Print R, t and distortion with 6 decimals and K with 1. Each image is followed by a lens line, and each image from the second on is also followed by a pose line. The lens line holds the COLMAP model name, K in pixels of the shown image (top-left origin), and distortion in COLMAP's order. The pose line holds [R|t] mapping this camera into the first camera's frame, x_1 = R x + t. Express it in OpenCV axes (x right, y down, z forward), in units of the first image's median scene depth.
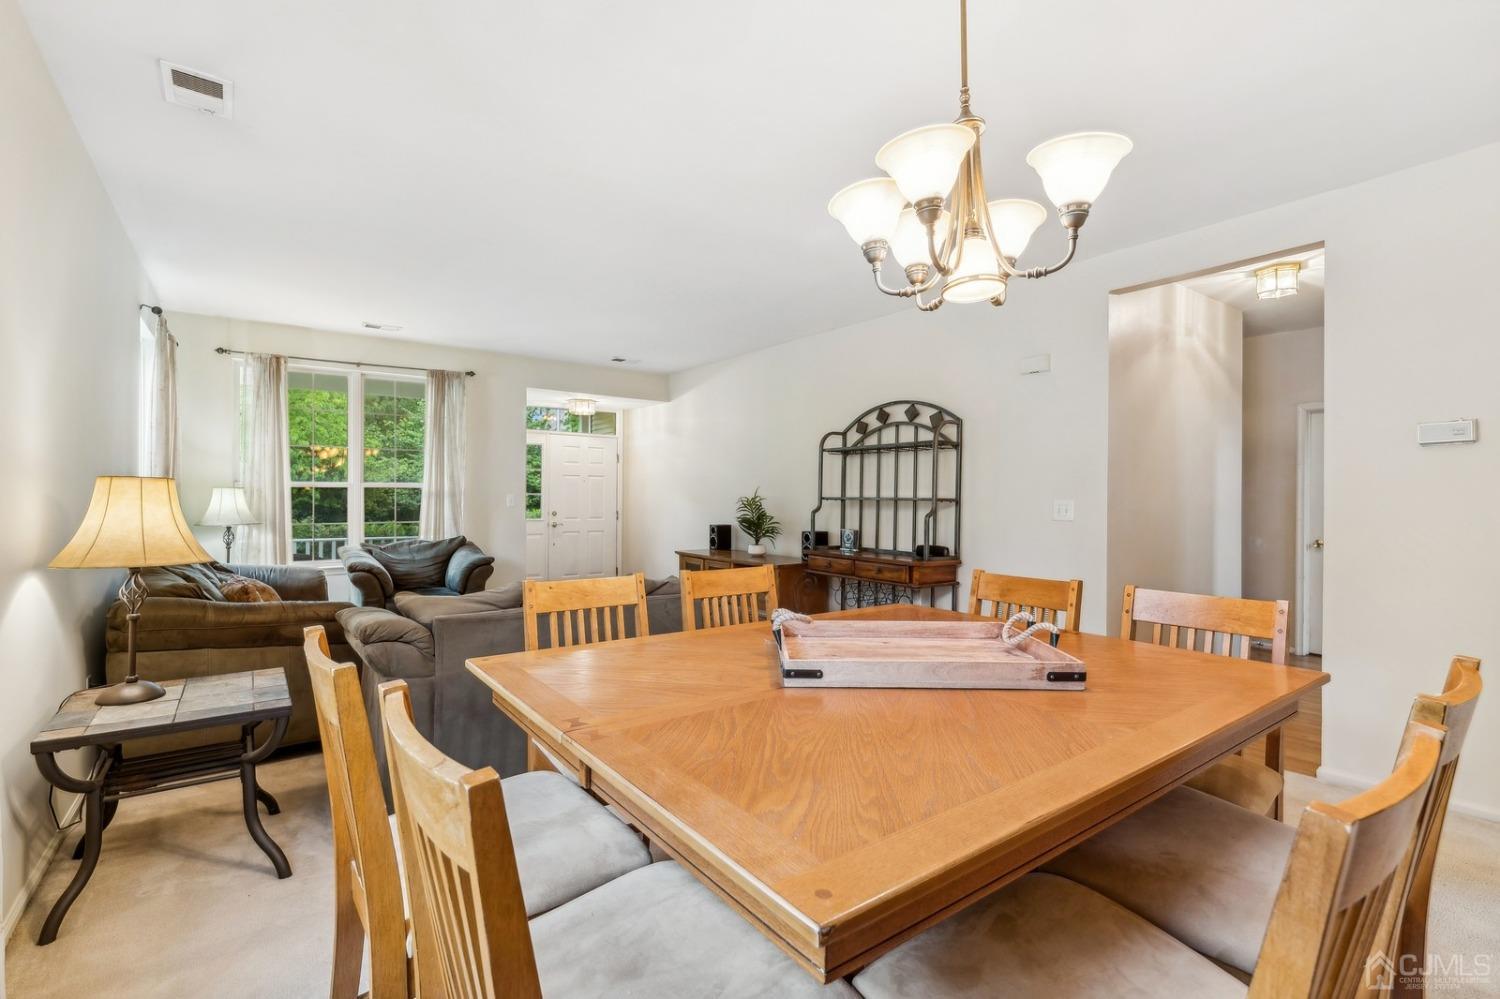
lens RADIAL K [[679.1, 0, 731.0], [0, 679.1, 492.4], [0, 0, 1]] dist [-0.001264, -0.000093]
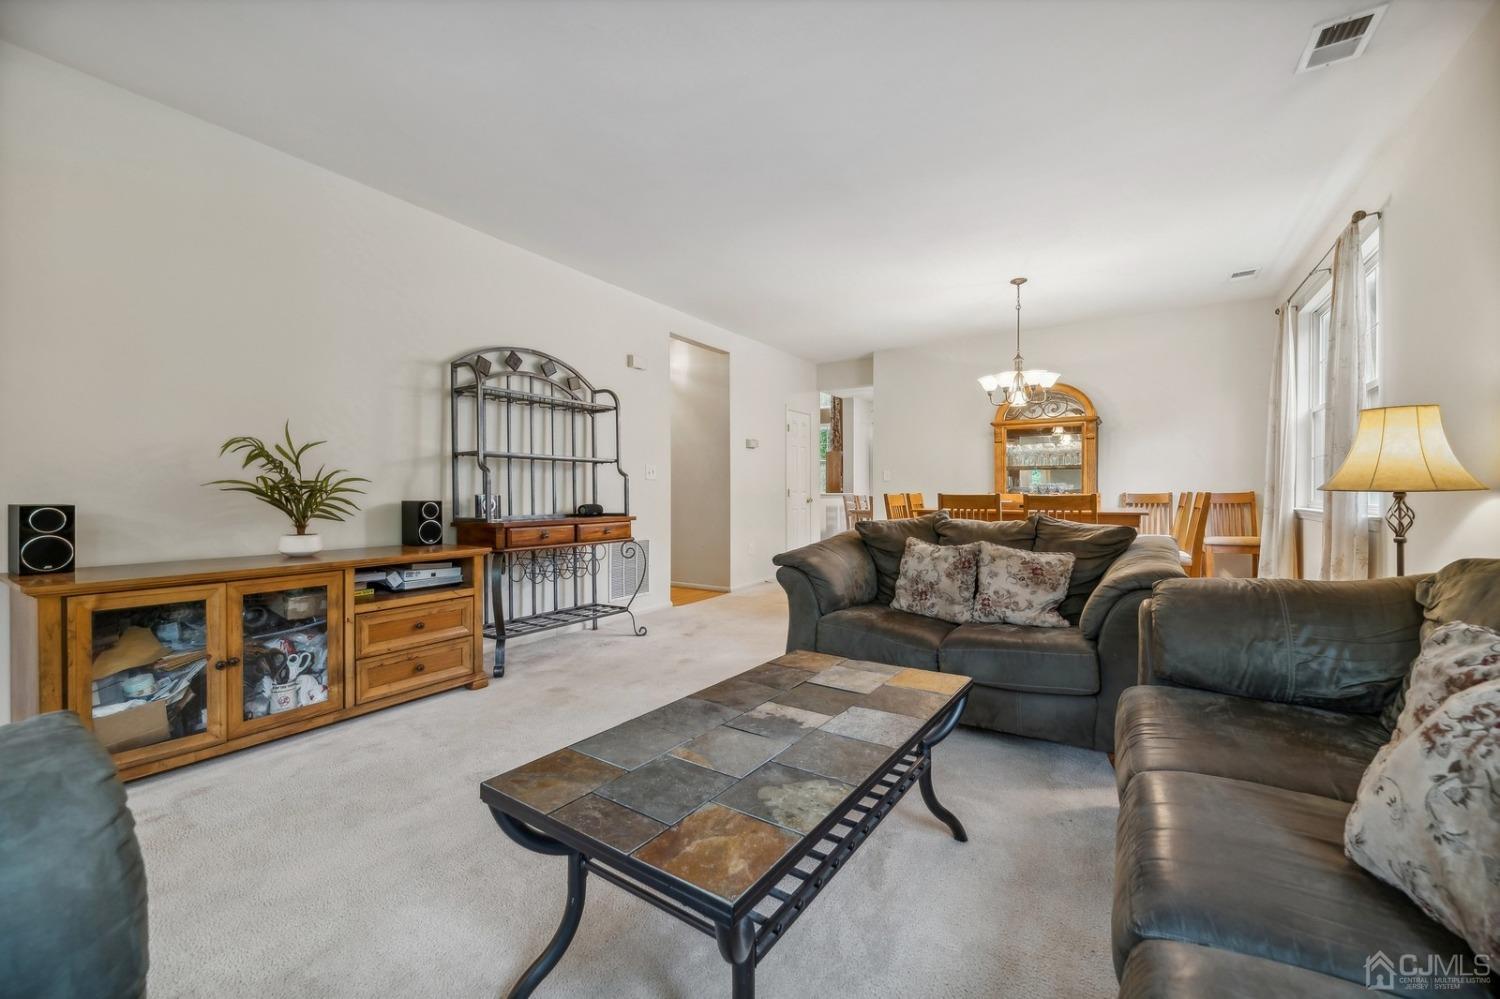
lens RADIAL K [[601.6, 0, 737.8], [0, 601.6, 499.8], [0, 0, 1]] dist [-0.000317, -0.000052]
pose [[-0.362854, -0.015773, 0.931712, -0.557354], [-0.005551, 0.999876, 0.014766, 0.047876], [-0.931829, 0.000186, -0.362897, 0.954893]]
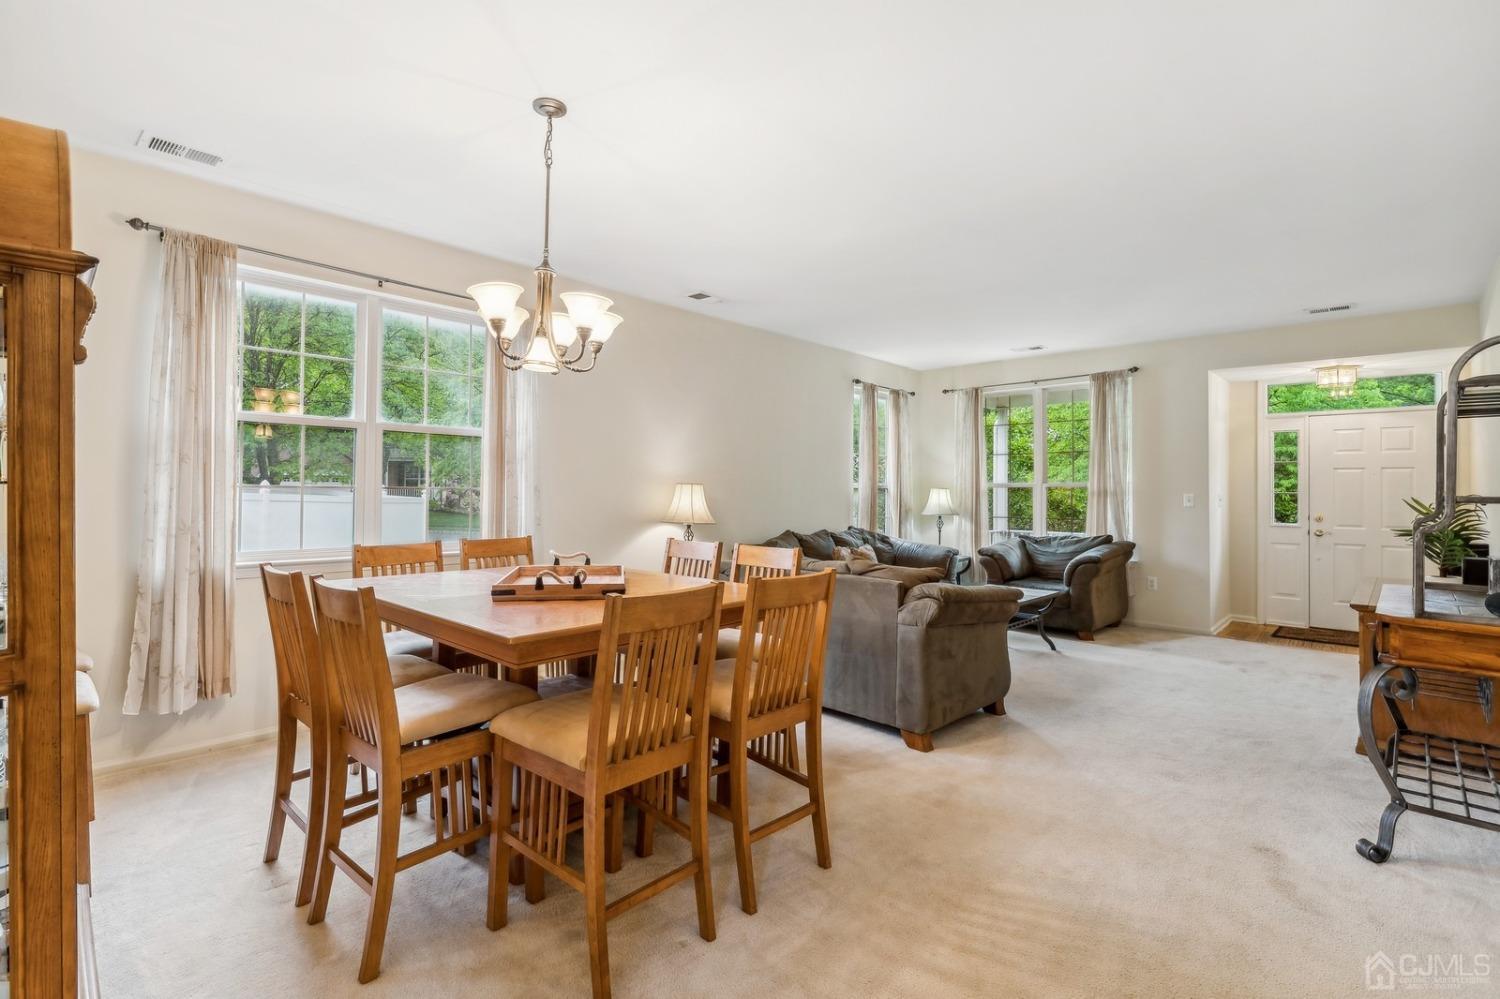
lens RADIAL K [[697.7, 0, 746.7], [0, 697.7, 482.0], [0, 0, 1]] dist [-0.001076, 0.000124]
pose [[0.194764, -0.017365, -0.980696, 0.581166], [-0.001076, 0.999839, -0.017918, 0.006000], [0.980850, 0.004545, 0.194714, 0.309201]]
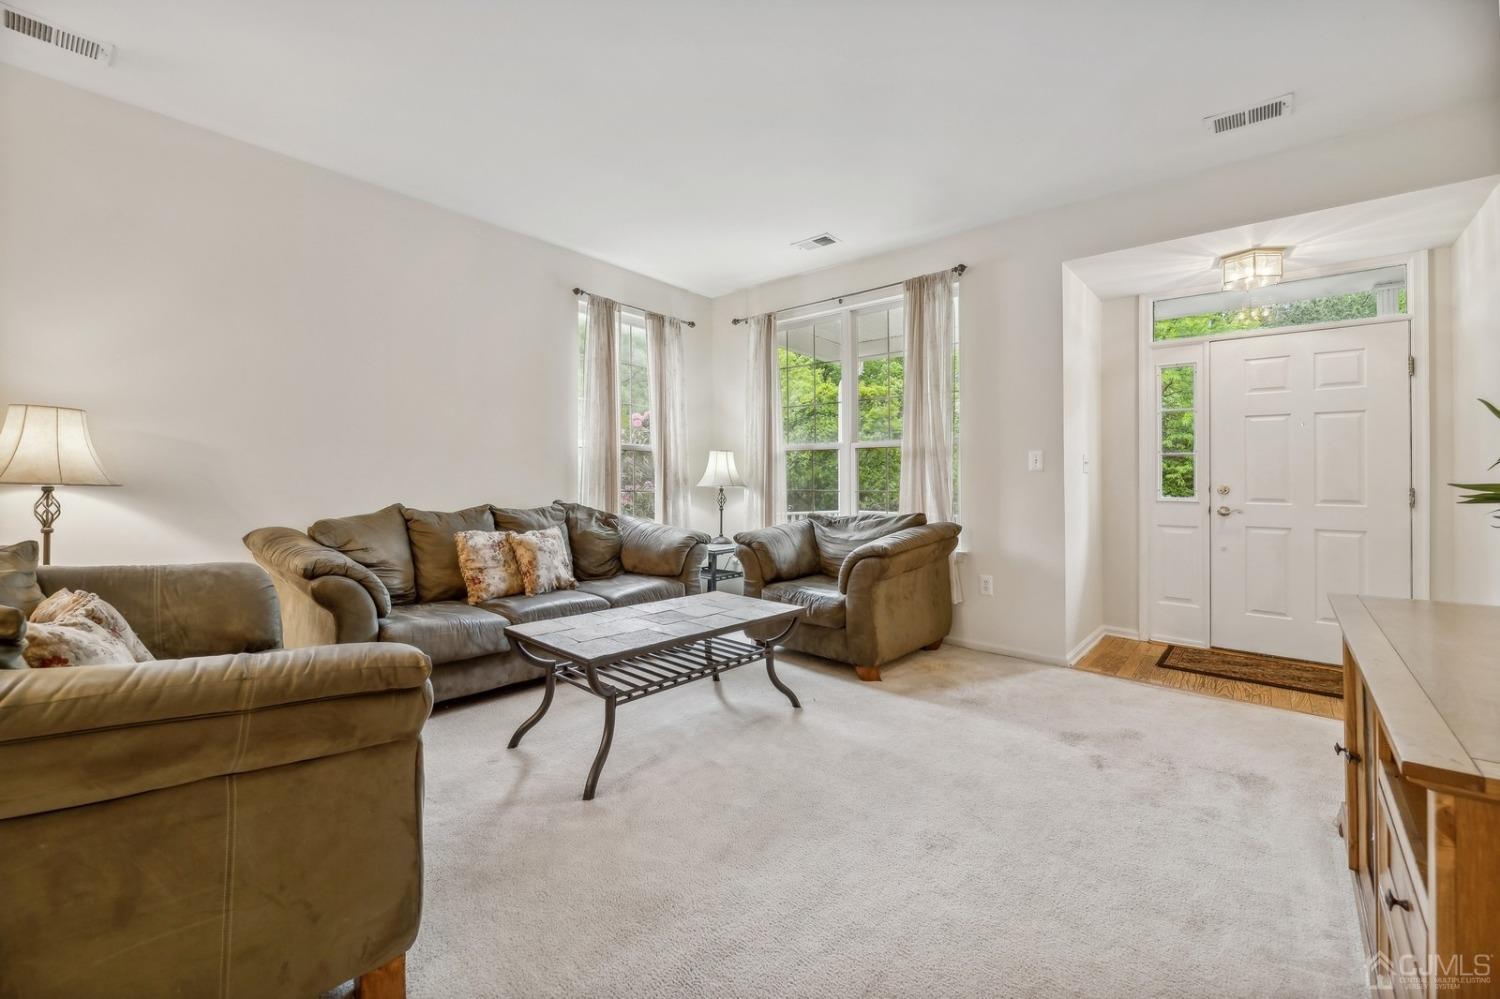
lens RADIAL K [[617.7, 0, 747.7], [0, 617.7, 468.5], [0, 0, 1]] dist [-0.001076, -0.000123]
pose [[0.238479, -0.024505, -0.970838, 0.173244], [-0.005409, 0.999633, -0.026560, 0.042946], [0.971132, 0.011586, 0.238259, 0.784316]]
